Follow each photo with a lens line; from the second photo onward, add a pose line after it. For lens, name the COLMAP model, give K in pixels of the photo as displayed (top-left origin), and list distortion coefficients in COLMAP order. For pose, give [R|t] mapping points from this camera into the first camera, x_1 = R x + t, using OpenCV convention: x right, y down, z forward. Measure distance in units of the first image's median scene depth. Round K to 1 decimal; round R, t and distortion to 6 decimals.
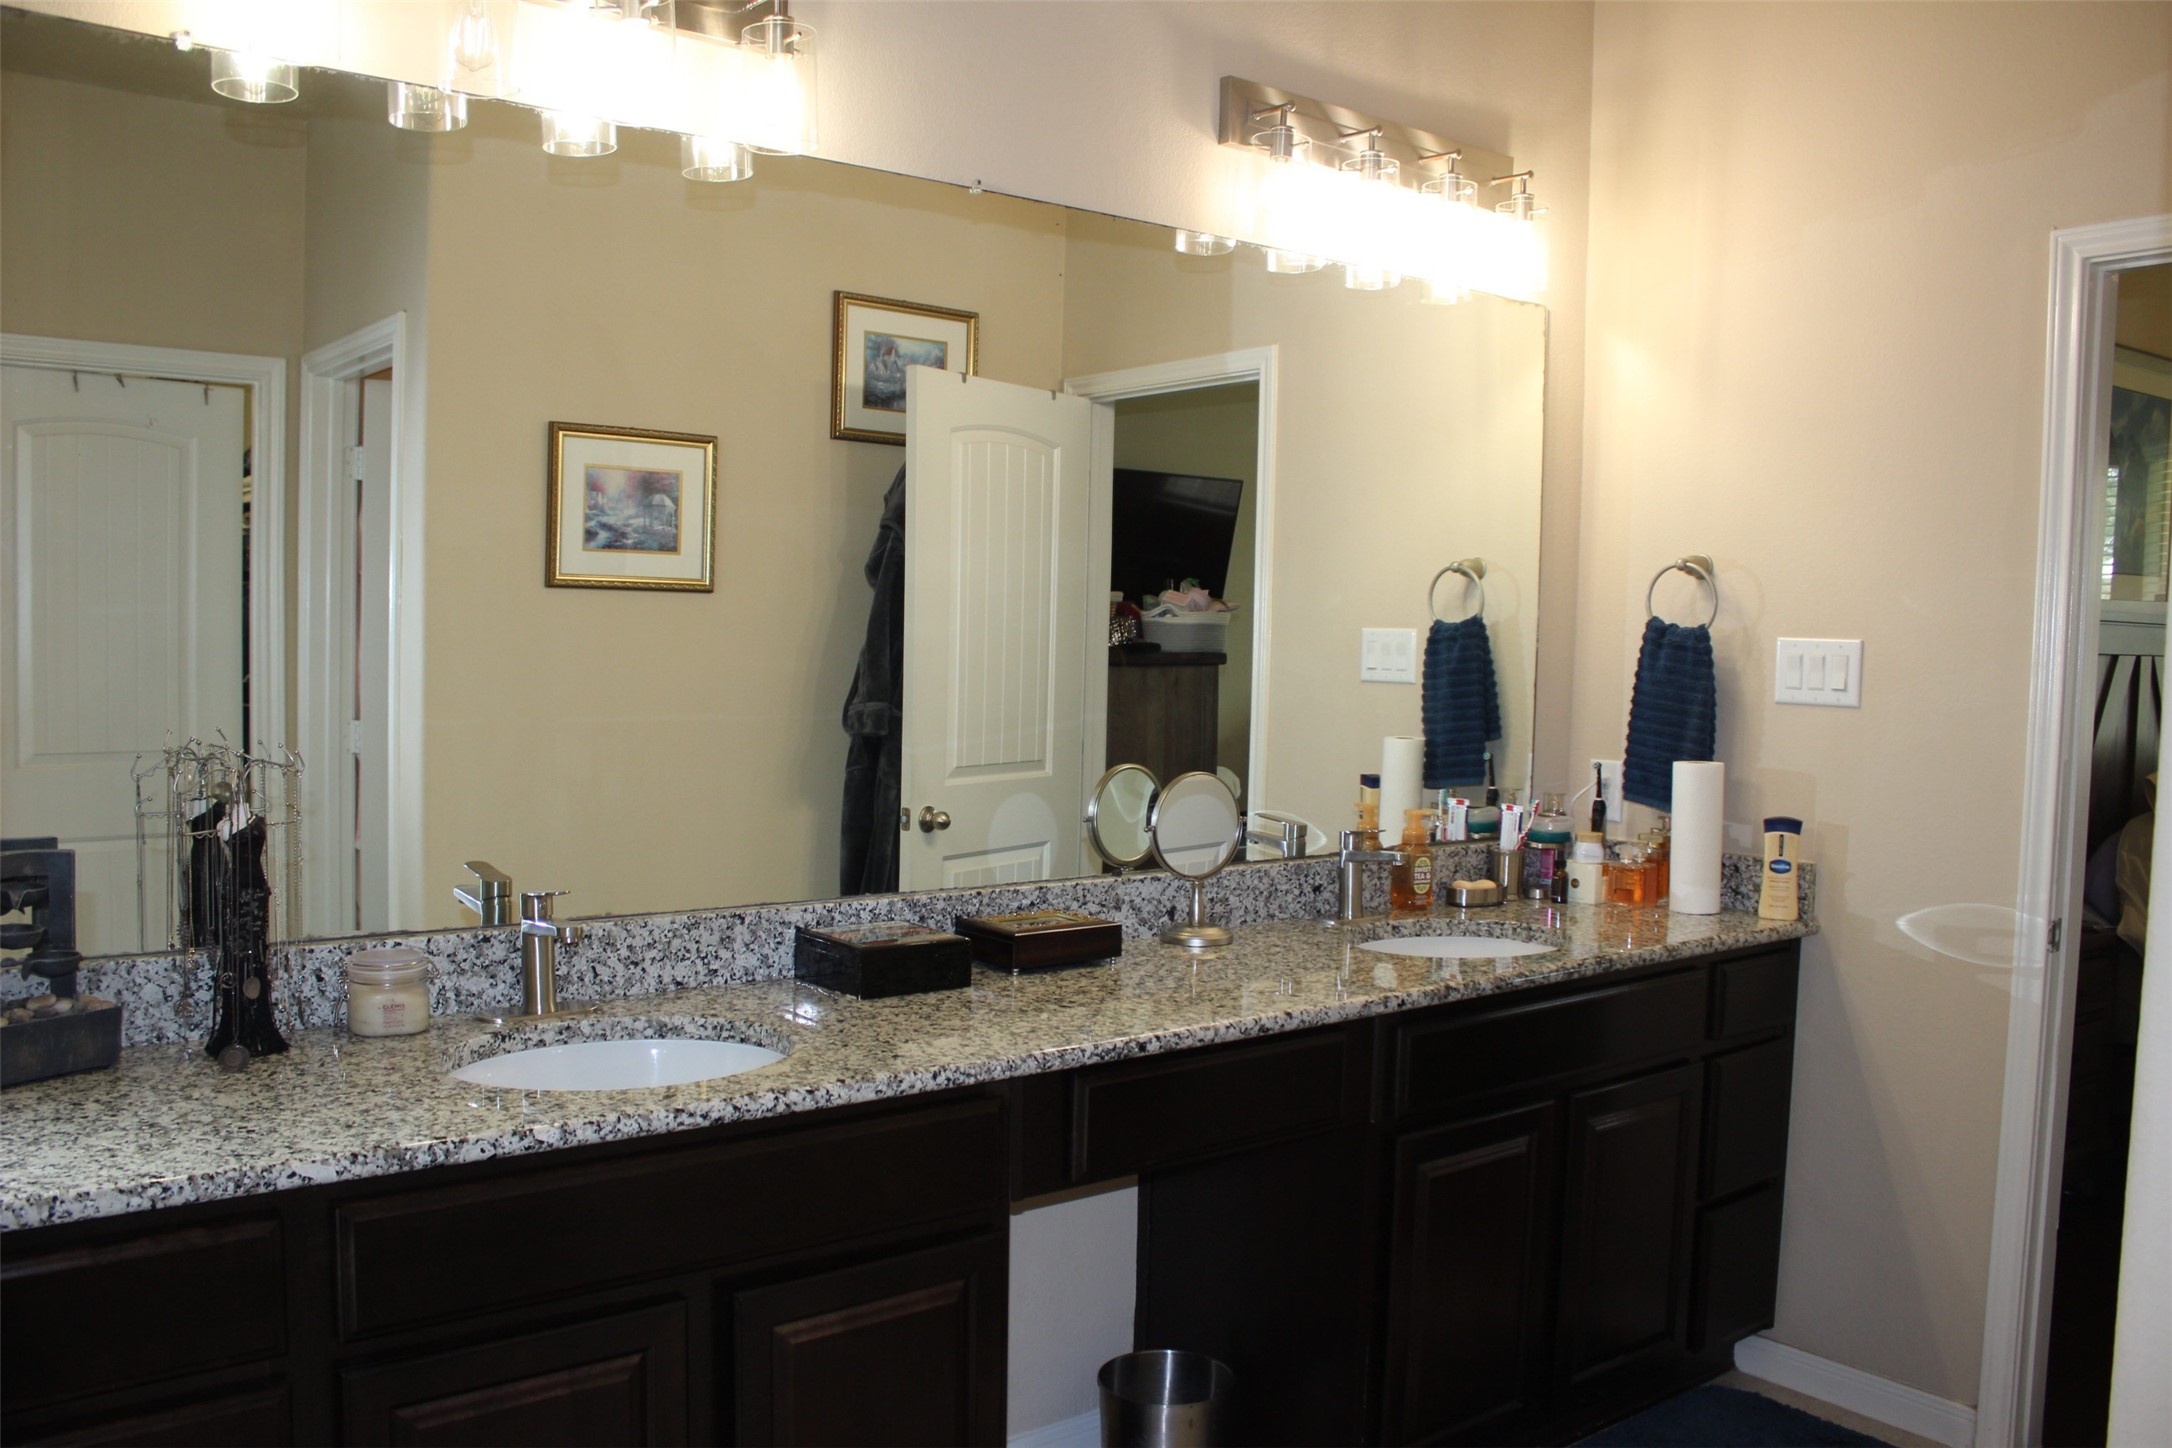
lens RADIAL K [[1791.7, 0, 1085.3], [0, 1791.7, 734.8], [0, 0, 1]] dist [-0.182942, 0.162025]
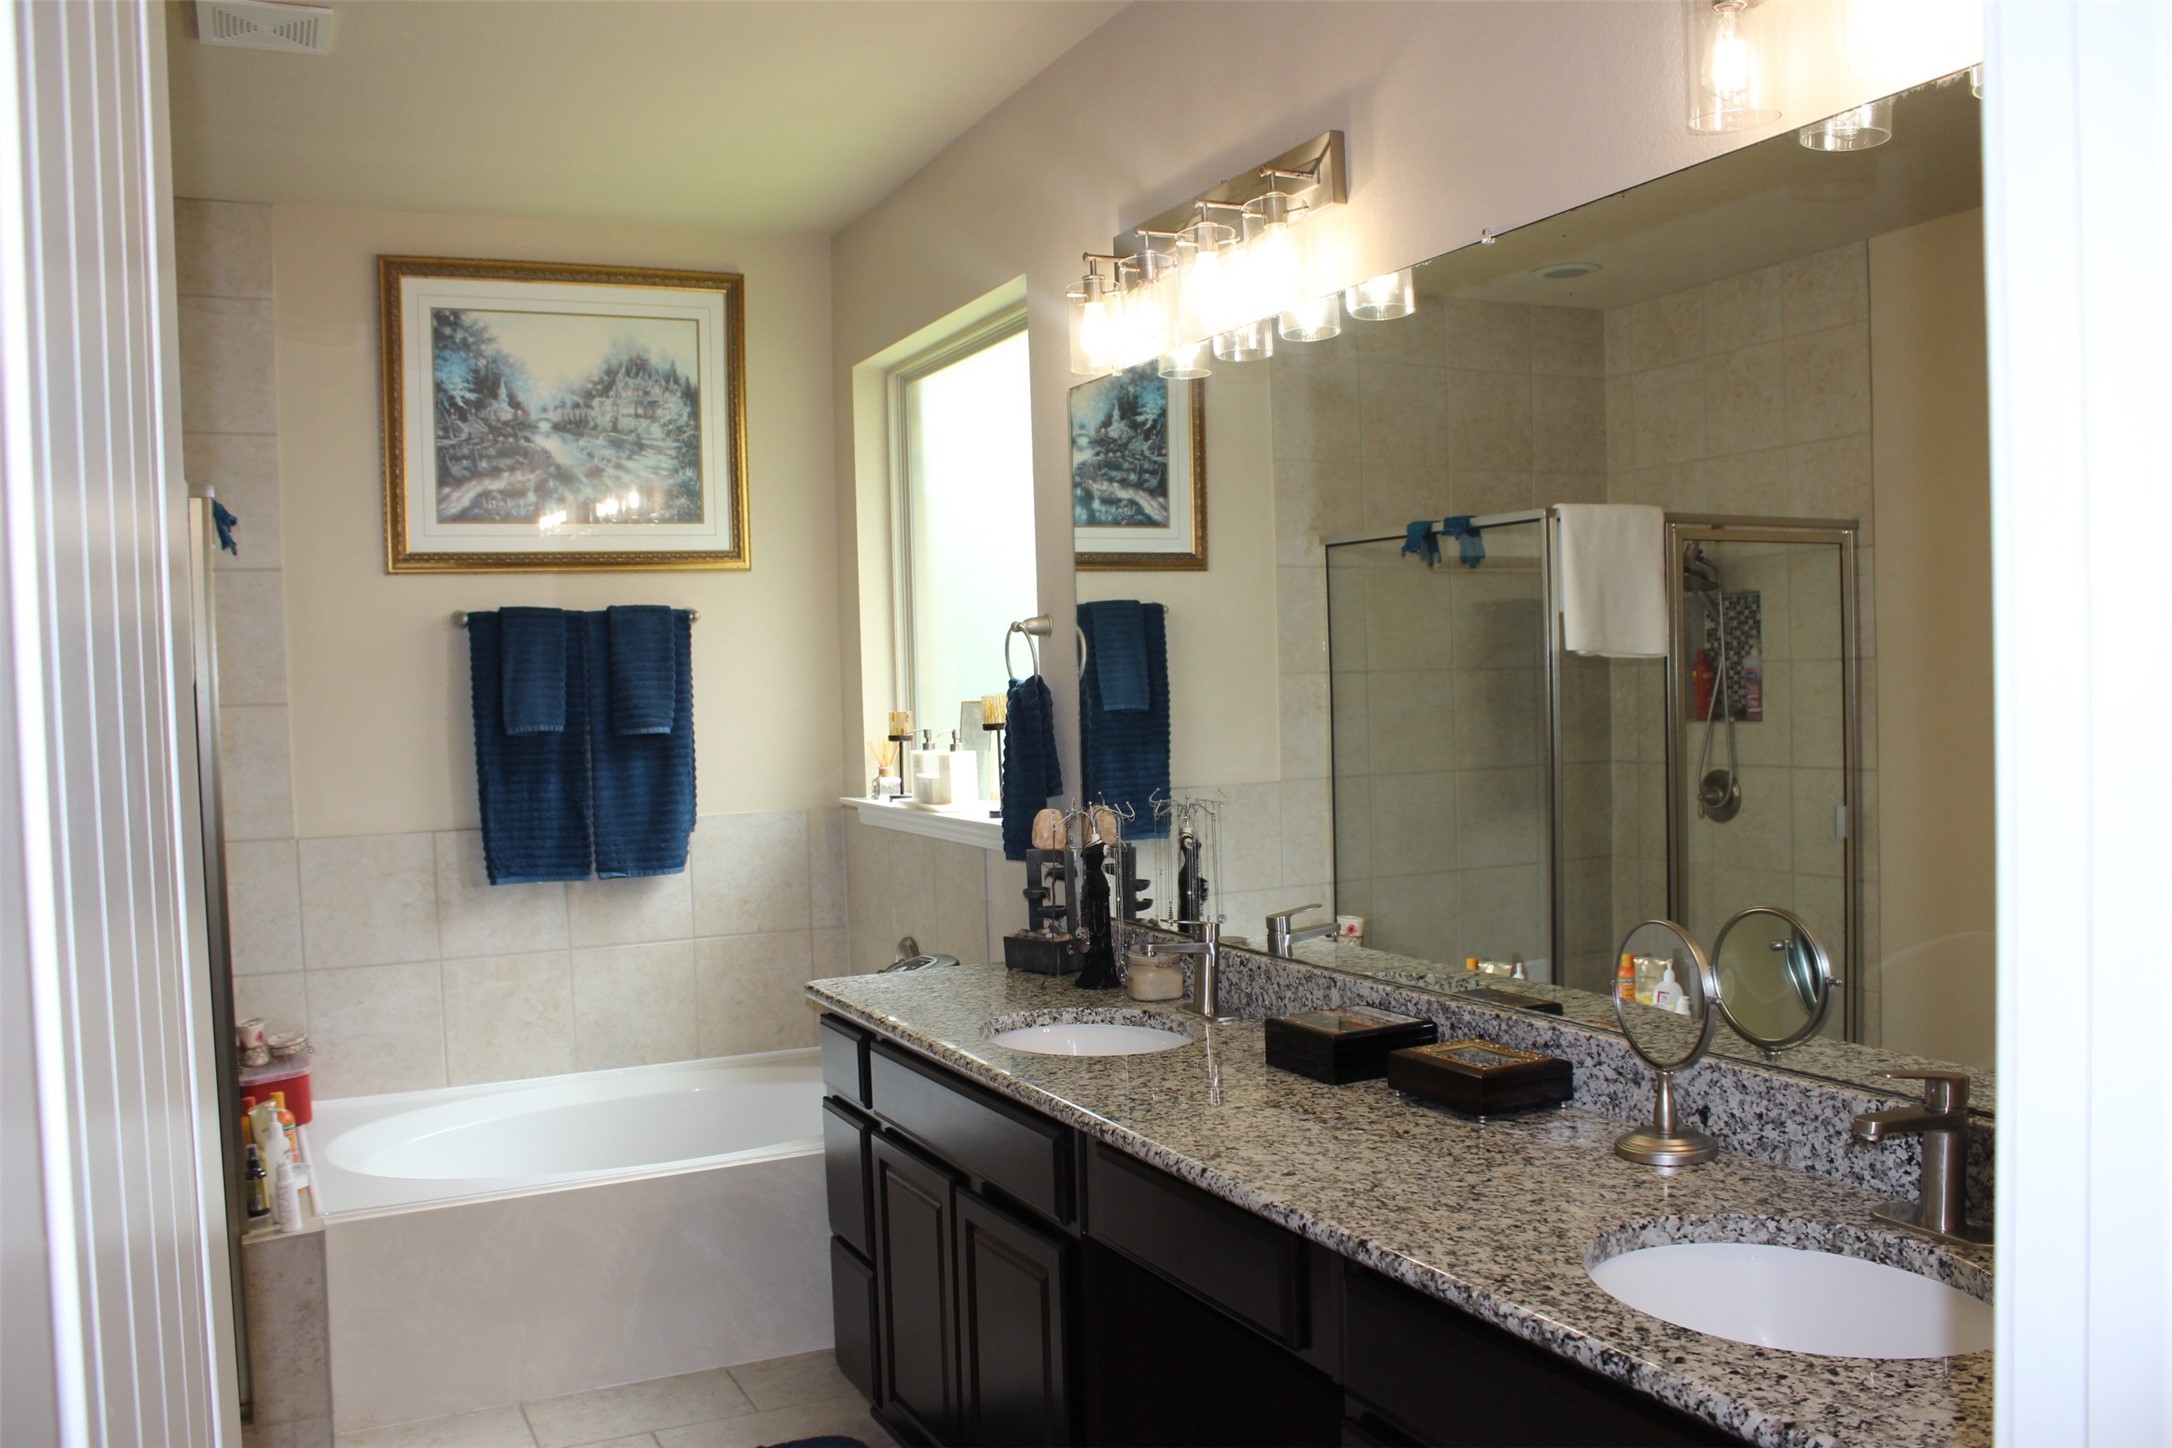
lens RADIAL K [[1791.7, 0, 1085.3], [0, 1791.7, 734.8], [0, 0, 1]] dist [-0.182942, 0.162025]
pose [[-0.210898, 0.015551, -0.977384, 0.816623], [-0.028334, 0.999356, 0.022015, -0.063963], [0.977097, 0.032336, -0.210321, 0.935394]]
